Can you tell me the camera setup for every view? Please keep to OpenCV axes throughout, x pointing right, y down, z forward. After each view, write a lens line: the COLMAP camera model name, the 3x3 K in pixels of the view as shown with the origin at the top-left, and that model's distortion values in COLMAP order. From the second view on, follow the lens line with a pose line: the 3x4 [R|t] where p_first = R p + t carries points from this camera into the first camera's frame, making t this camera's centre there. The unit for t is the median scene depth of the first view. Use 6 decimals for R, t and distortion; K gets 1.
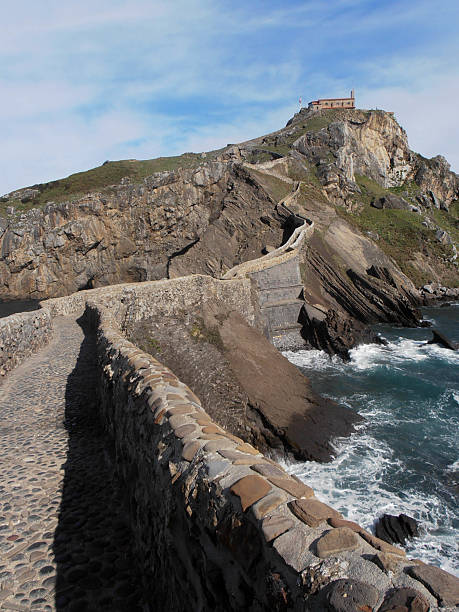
lens RADIAL K [[446.8, 0, 229.5], [0, 446.8, 306.0], [0, 0, 1]] dist [-0.027457, -0.000321]
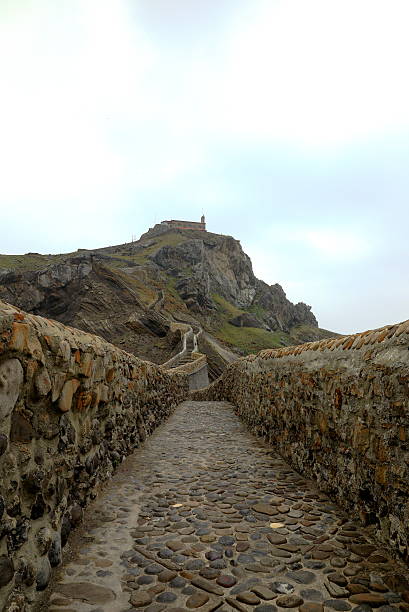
lens RADIAL K [[429.8, 0, 204.5], [0, 429.8, 306.0], [0, 0, 1]] dist [-0.117222, -0.000527]
pose [[0.939028, 0.078065, 0.334861, -0.047371], [0.018028, 0.961368, -0.274674, -0.004731], [-0.343367, 0.263964, 0.901345, 0.162884]]
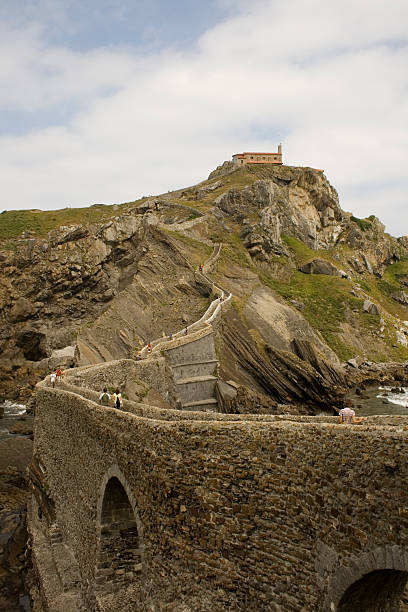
lens RADIAL K [[580.9, 0, 204.0], [0, 580.9, 306.0], [0, 0, 1]] dist [-0.127762, 0.000370]
pose [[0.993433, 0.023731, 0.111926, -0.007074], [-0.010044, 0.992564, -0.121305, -0.005618], [-0.113972, 0.119384, 0.986285, -0.146308]]
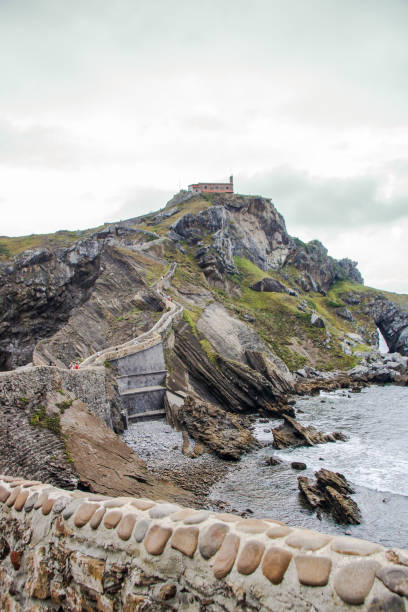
lens RADIAL K [[500.5, 0, 206.6], [0, 500.5, 325.8], [0, 0, 1]] dist [-0.138126, 0.002623]
pose [[0.983877, 0.005984, 0.178748, 0.025479], [0.017380, 0.991511, -0.128858, -0.001387], [-0.178002, 0.129887, 0.975420, -0.057548]]
